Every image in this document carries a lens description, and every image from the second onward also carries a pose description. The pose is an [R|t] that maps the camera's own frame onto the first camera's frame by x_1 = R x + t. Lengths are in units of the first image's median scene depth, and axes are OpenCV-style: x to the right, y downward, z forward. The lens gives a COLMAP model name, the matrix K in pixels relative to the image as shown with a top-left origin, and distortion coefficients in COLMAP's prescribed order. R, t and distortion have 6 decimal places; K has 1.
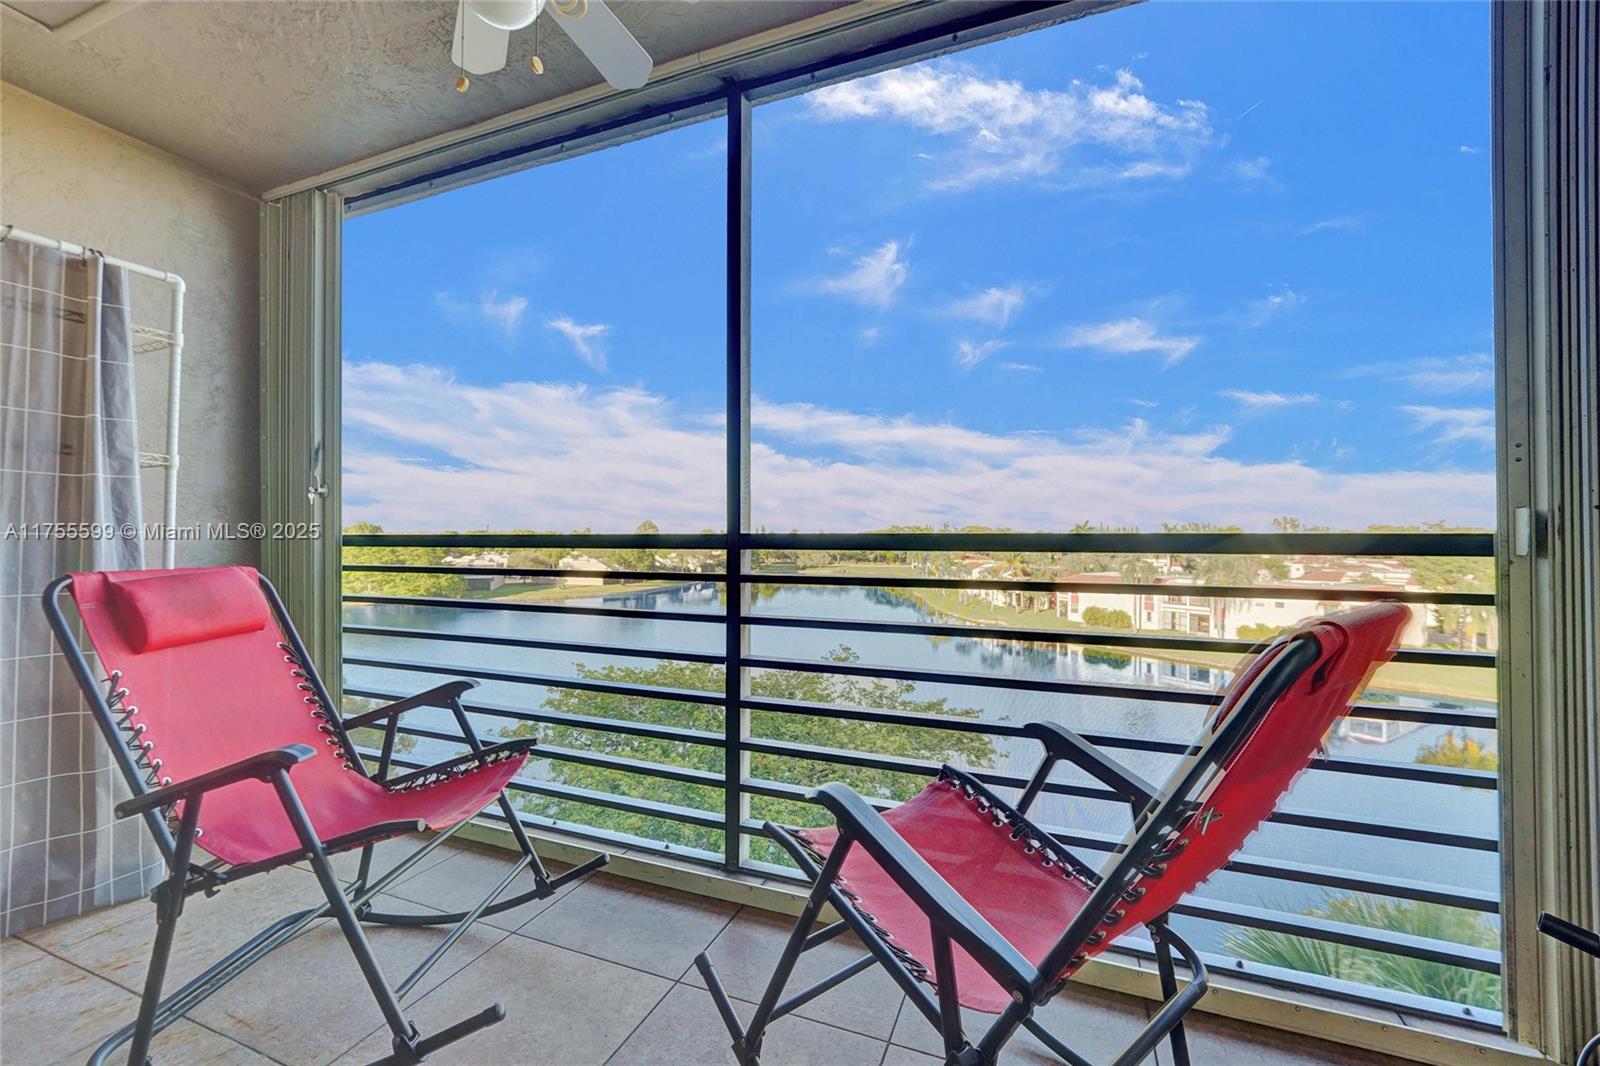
lens RADIAL K [[662.4, 0, 796.1], [0, 662.4, 528.8], [0, 0, 1]] dist [-0.003373, 0.003888]
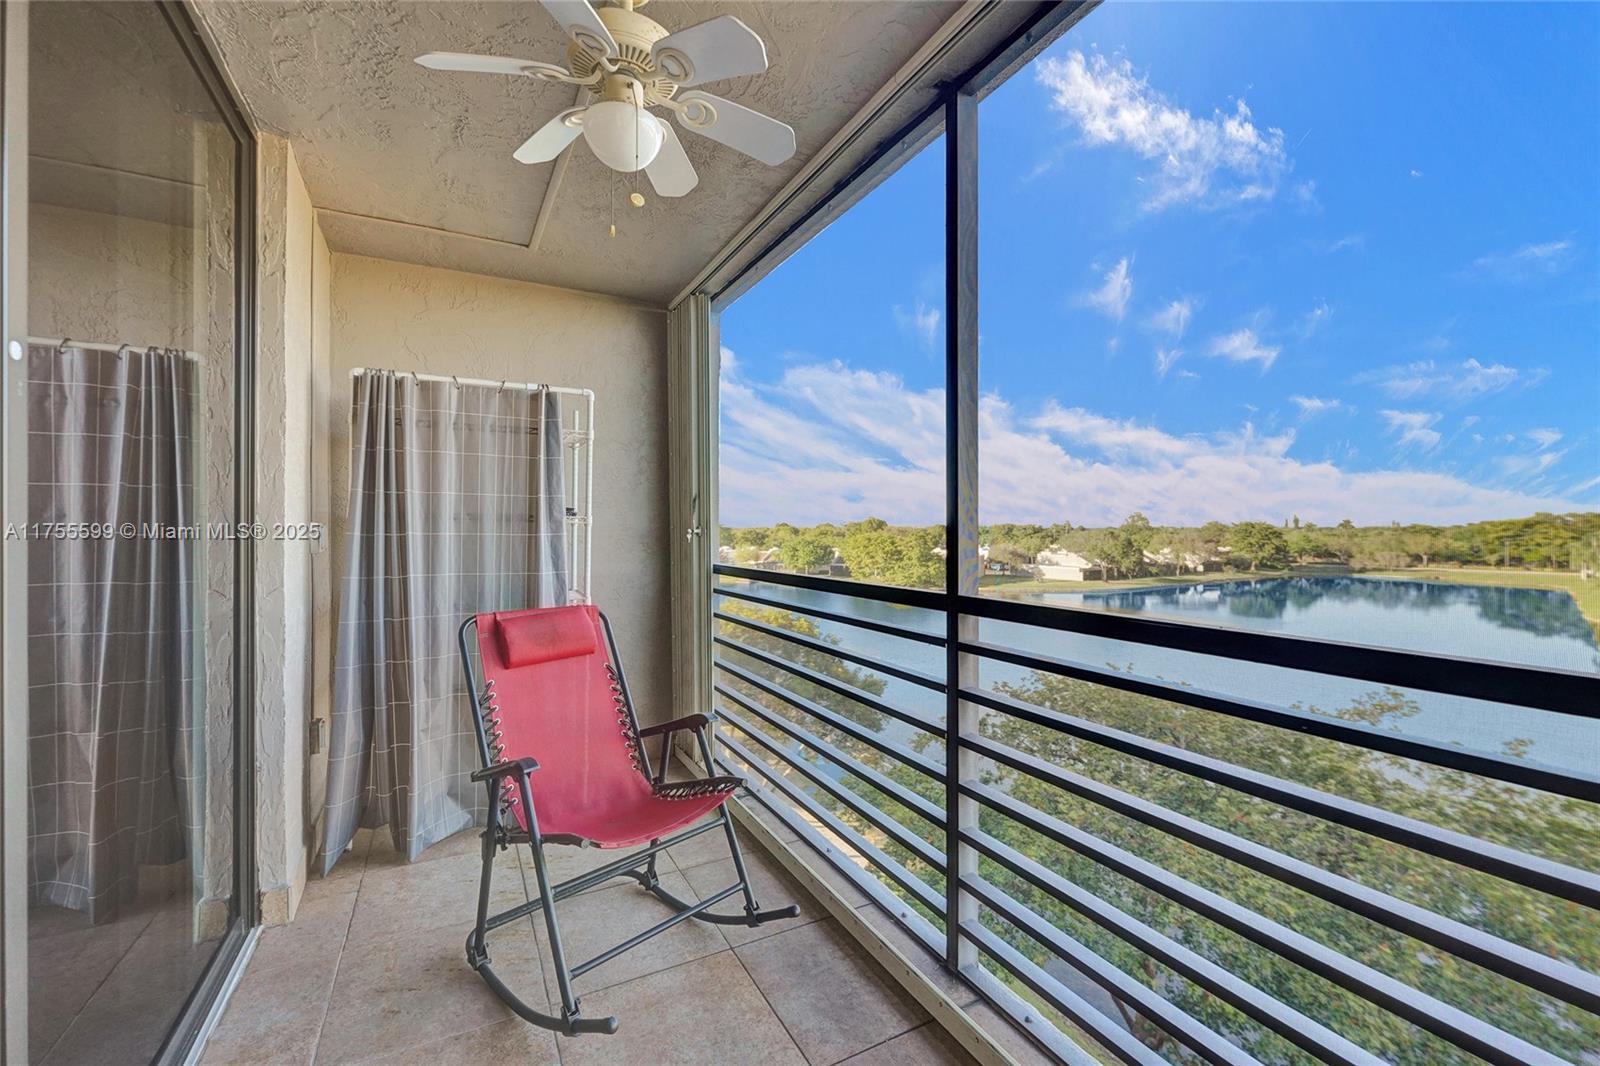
lens RADIAL K [[664.4, 0, 799.7], [0, 664.4, 529.1], [0, 0, 1]] dist [0.008838, 0.000171]
pose [[0.771230, -0.001039, -0.636556, 0.322598], [0.008521, 0.999926, 0.008692, -0.091752], [0.636499, -0.012128, 0.771182, 0.183683]]
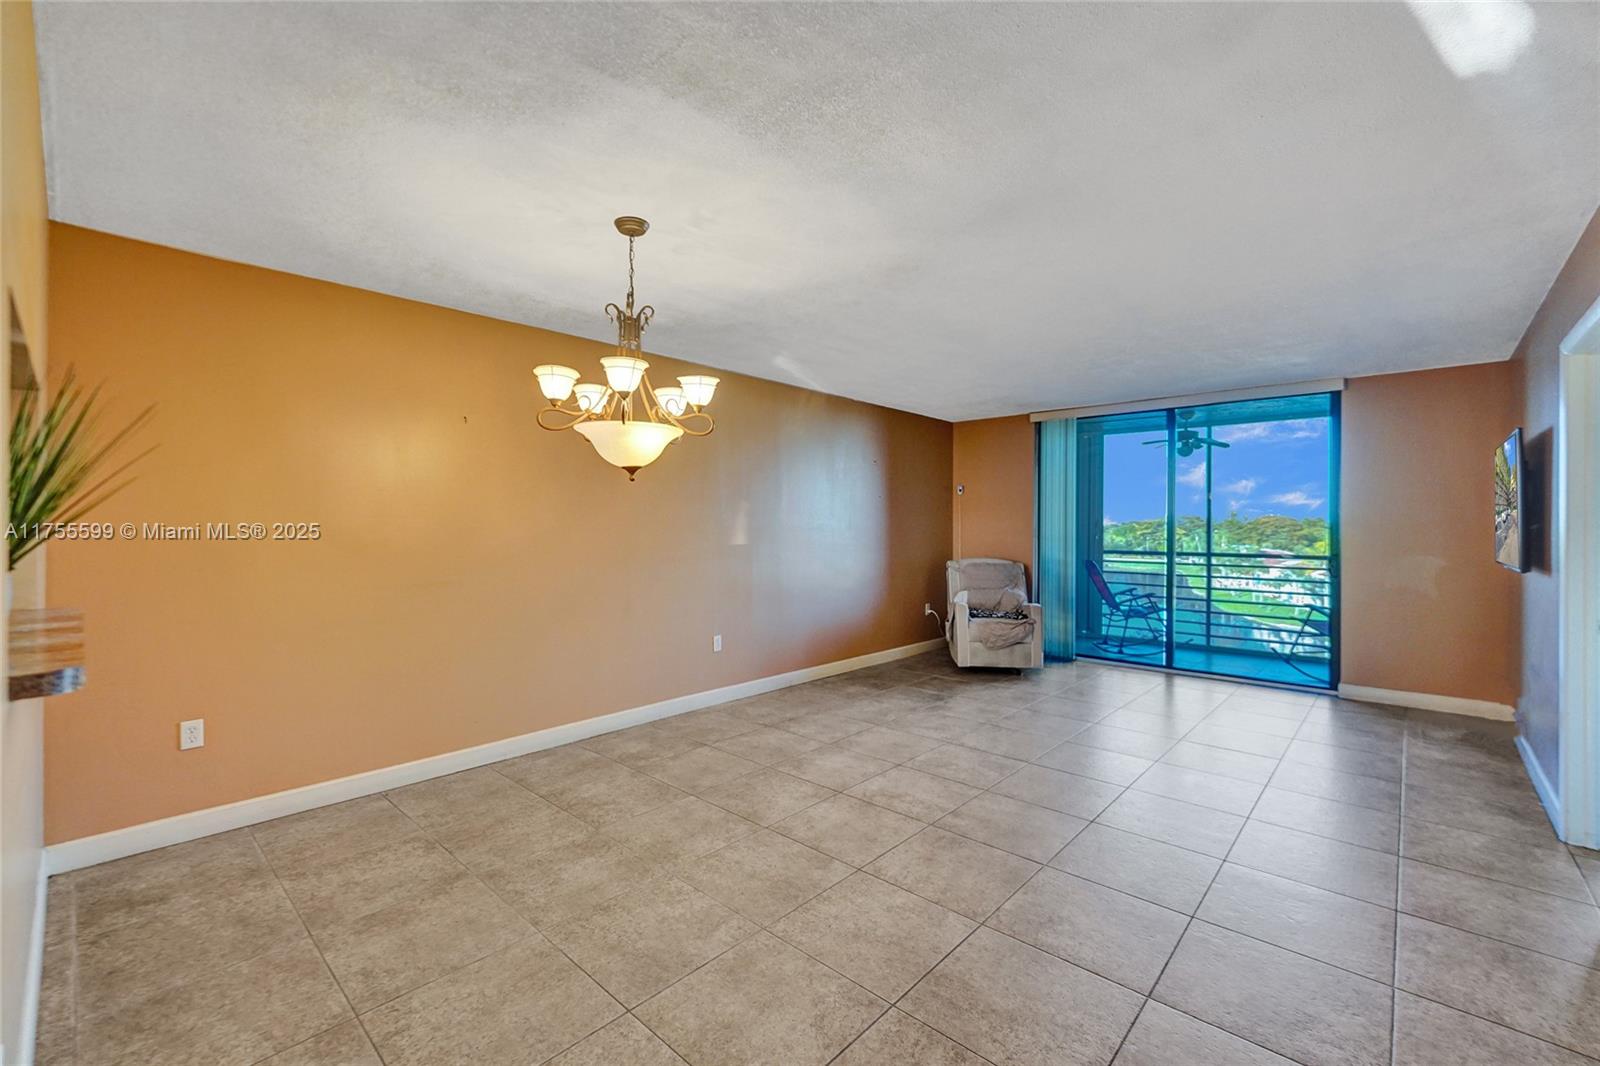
lens RADIAL K [[672.8, 0, 800.3], [0, 672.8, 529.3], [0, 0, 1]] dist [-0.002253, 0.000547]
pose [[0.939538, 0.007271, -0.342368, -0.993783], [-0.001450, 0.999850, 0.017254, -0.196006], [0.342442, -0.015714, 0.939407, -3.509989]]
